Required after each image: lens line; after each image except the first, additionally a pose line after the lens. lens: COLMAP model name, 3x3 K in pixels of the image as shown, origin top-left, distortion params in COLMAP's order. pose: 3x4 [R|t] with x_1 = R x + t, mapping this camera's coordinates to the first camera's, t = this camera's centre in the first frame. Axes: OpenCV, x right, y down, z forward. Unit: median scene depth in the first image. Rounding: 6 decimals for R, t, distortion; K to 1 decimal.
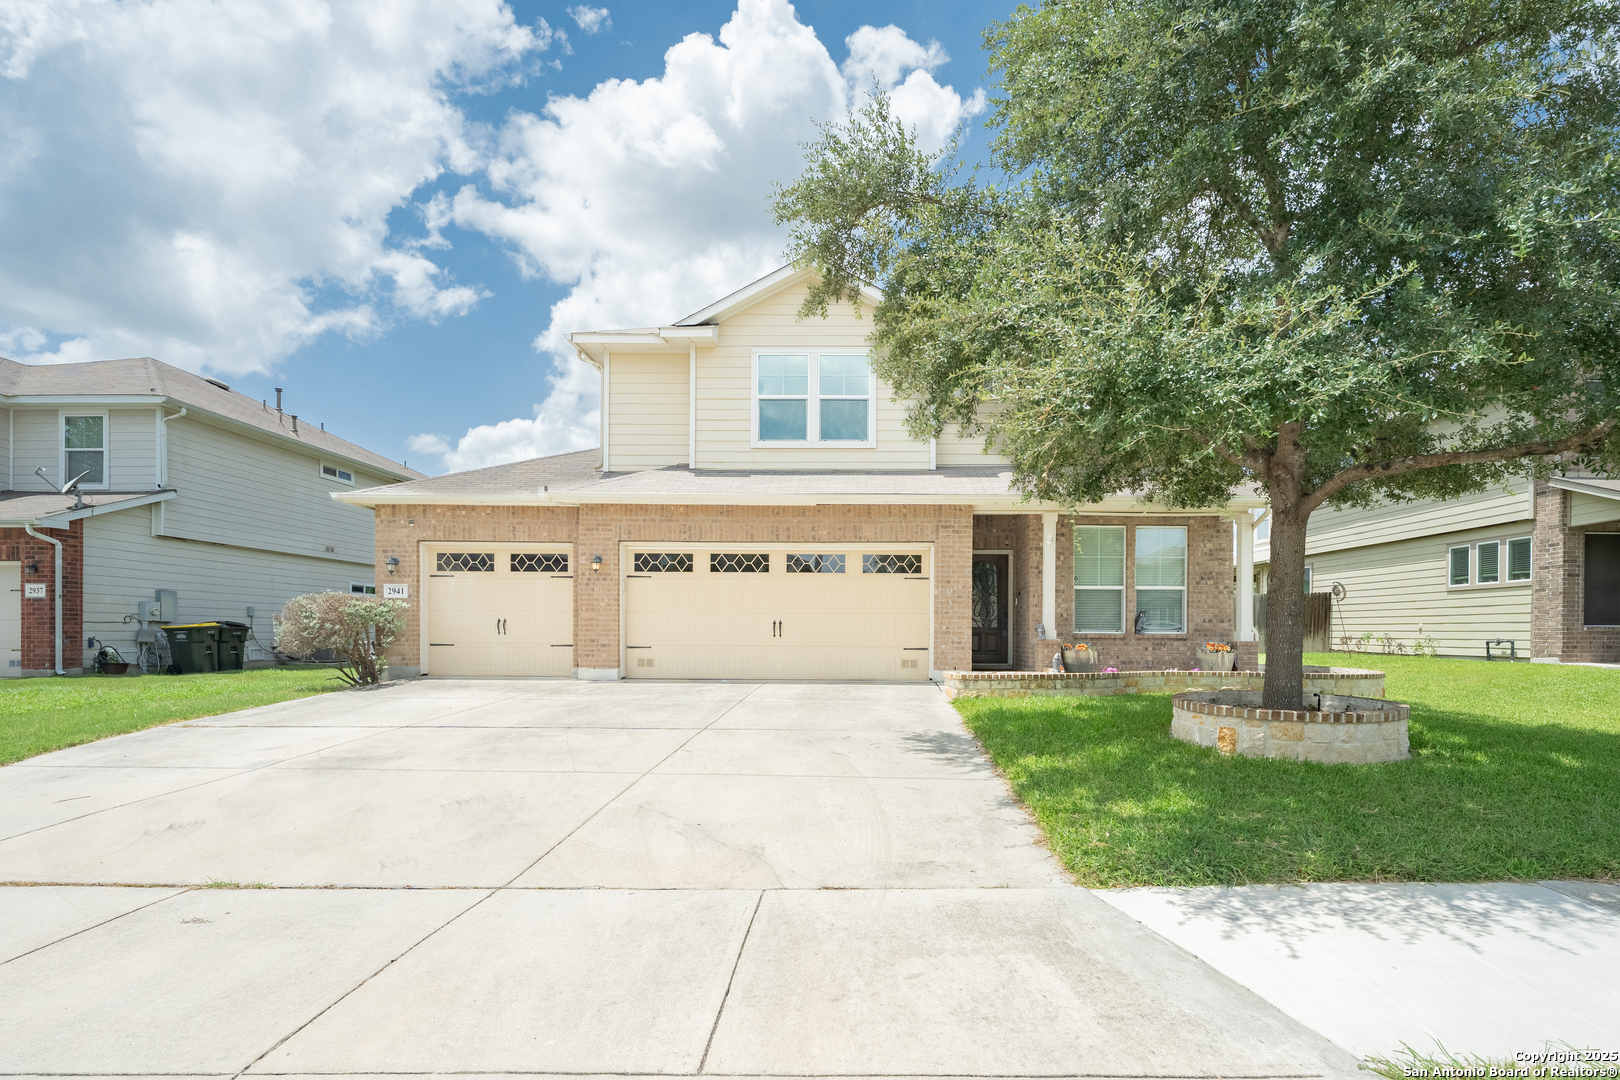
lens RADIAL K [[655.6, 0, 863.3], [0, 655.6, 630.5], [0, 0, 1]] dist [-0.000356, -0.000535]
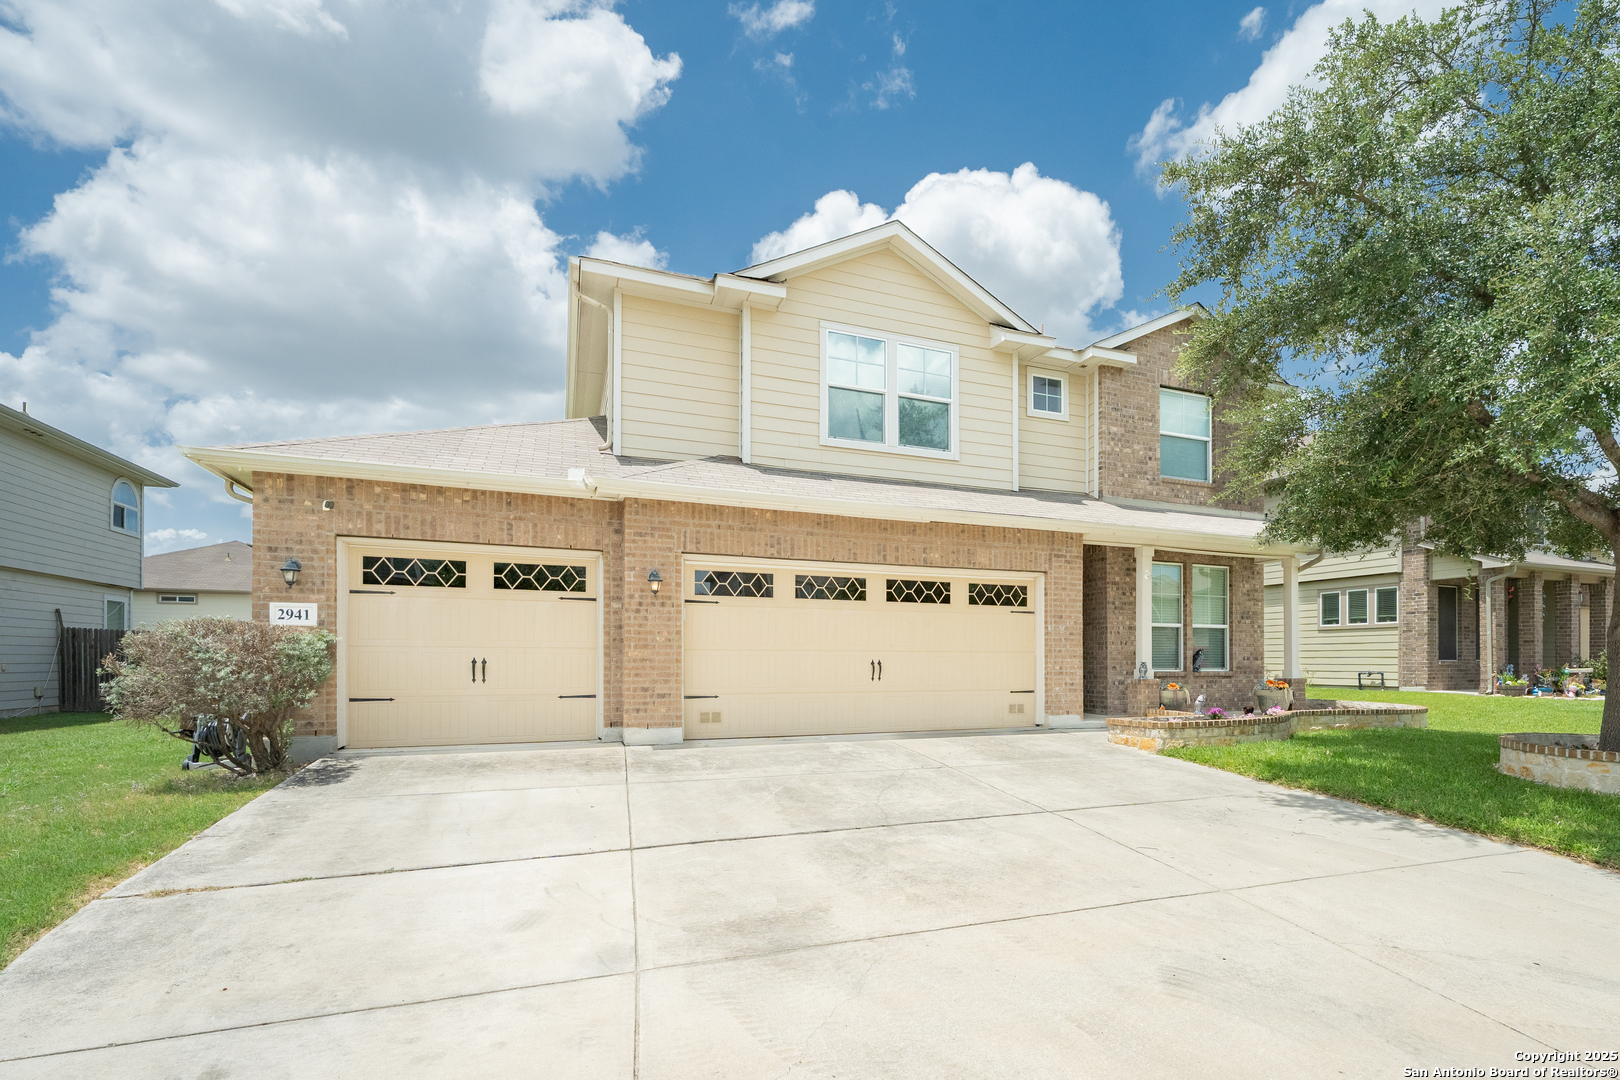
lens RADIAL K [[697.2, 0, 820.8], [0, 697.2, 646.3], [0, 0, 1]] dist [-0.004167, -0.000165]
pose [[0.930472, 0.002508, 0.366354, -0.506700], [0.002188, 0.999921, -0.012404, -0.021701], [-0.366356, 0.012343, 0.930393, 0.217363]]
